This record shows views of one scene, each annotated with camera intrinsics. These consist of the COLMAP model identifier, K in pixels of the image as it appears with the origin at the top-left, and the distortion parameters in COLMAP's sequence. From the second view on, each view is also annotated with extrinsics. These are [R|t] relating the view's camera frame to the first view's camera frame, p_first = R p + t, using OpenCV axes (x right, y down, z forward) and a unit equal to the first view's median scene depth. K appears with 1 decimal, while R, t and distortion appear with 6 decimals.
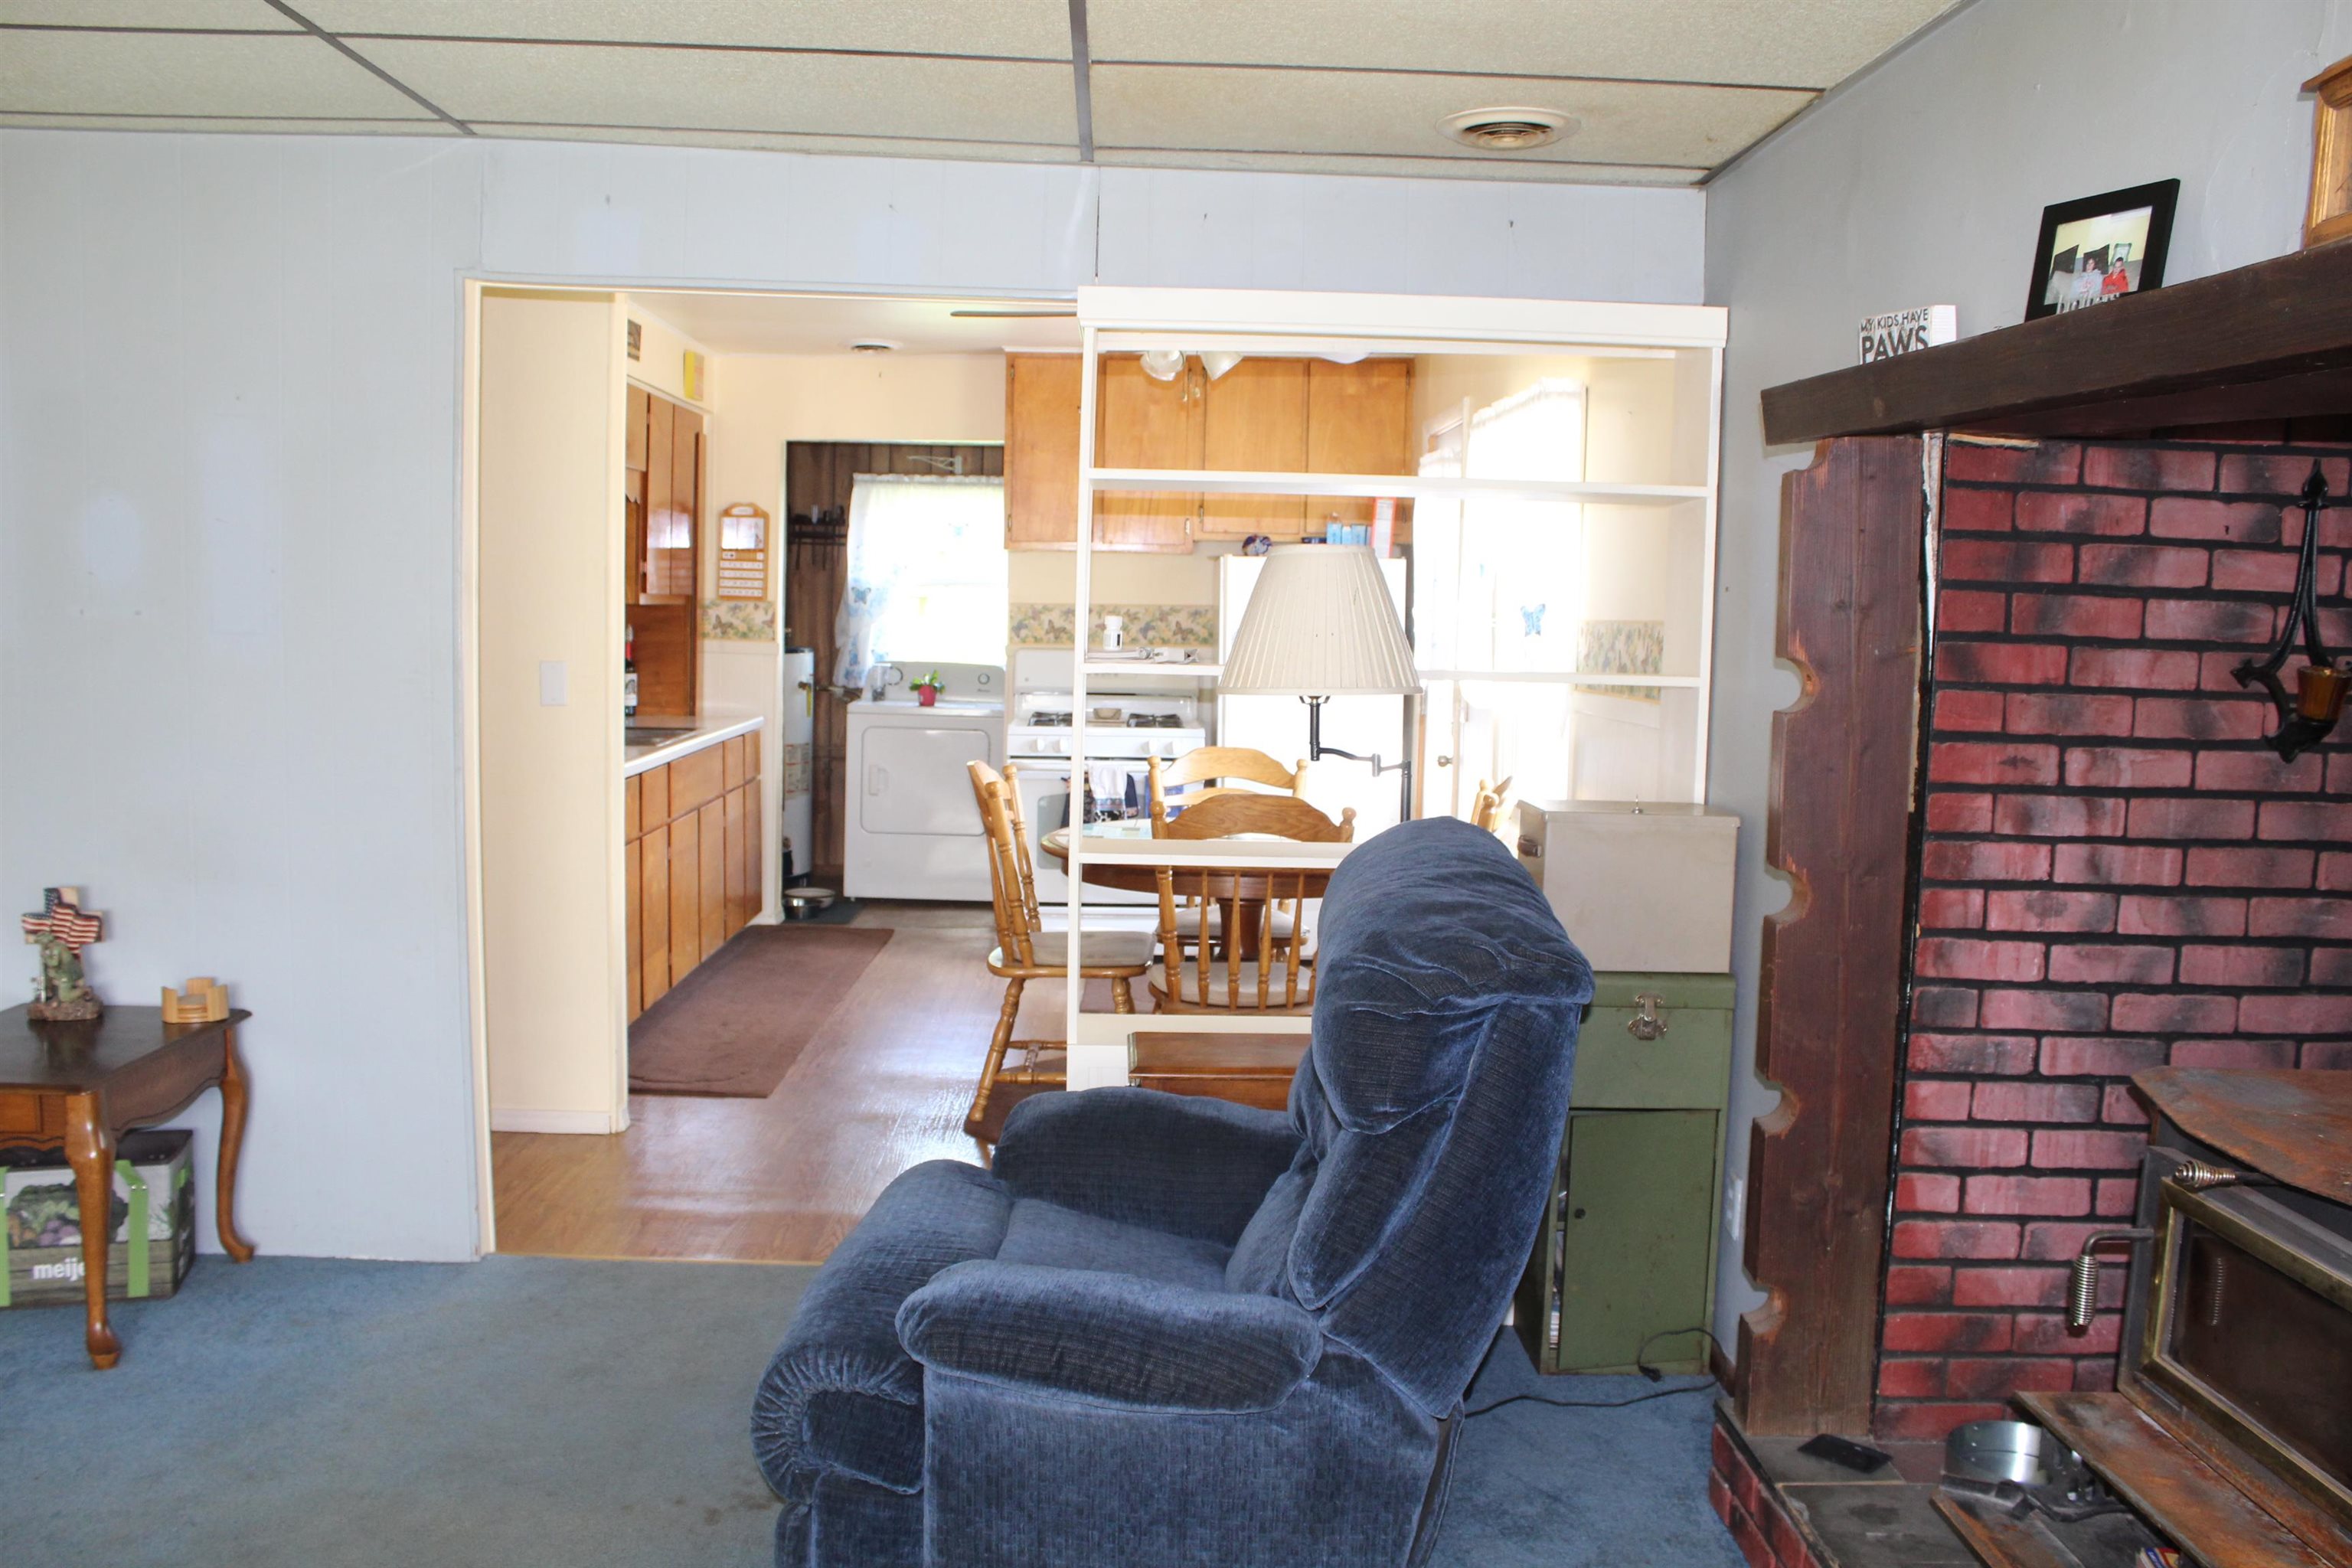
lens RADIAL K [[1947.1, 0, 1176.0], [0, 1947.1, 784.0], [0, 0, 1]] dist [-0.171003, 0.148499]
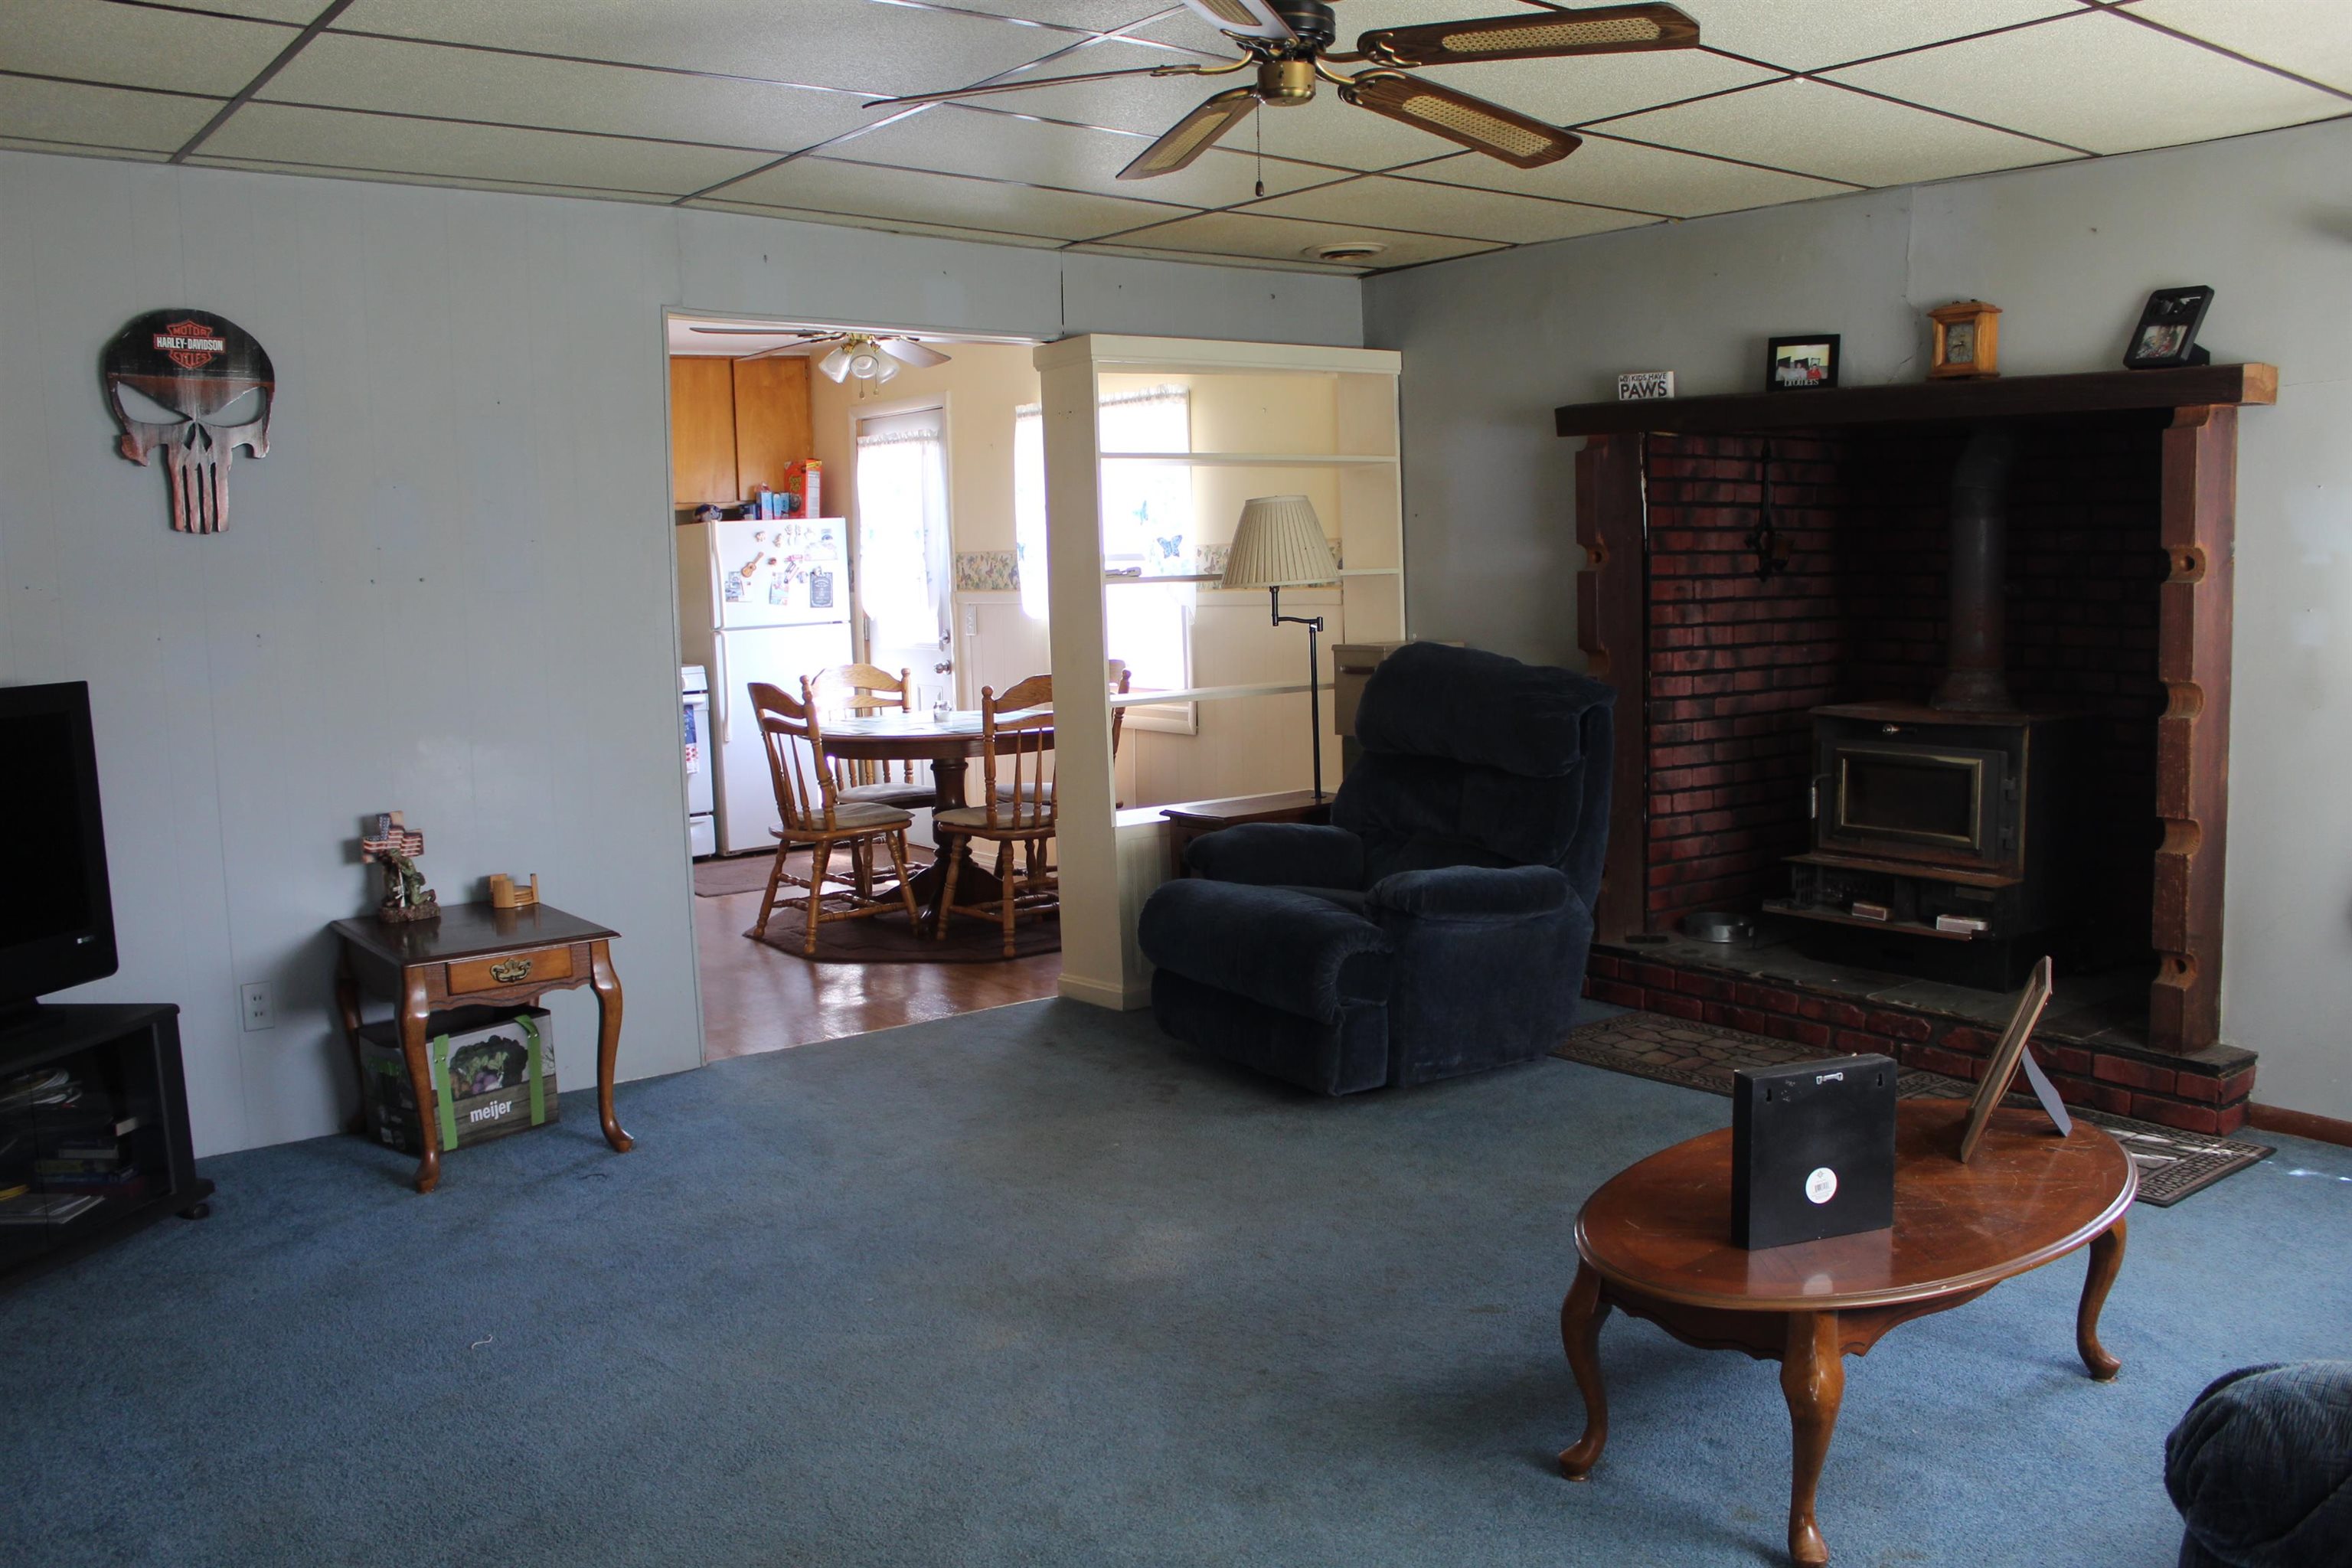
lens RADIAL K [[1947.1, 0, 1176.0], [0, 1947.1, 784.0], [0, 0, 1]] dist [-0.171003, 0.148499]
pose [[0.808611, -0.112655, 0.577457, -1.224258], [0.101756, 0.993484, 0.051329, 0.036140], [-0.579477, 0.017254, 0.814806, -0.385041]]
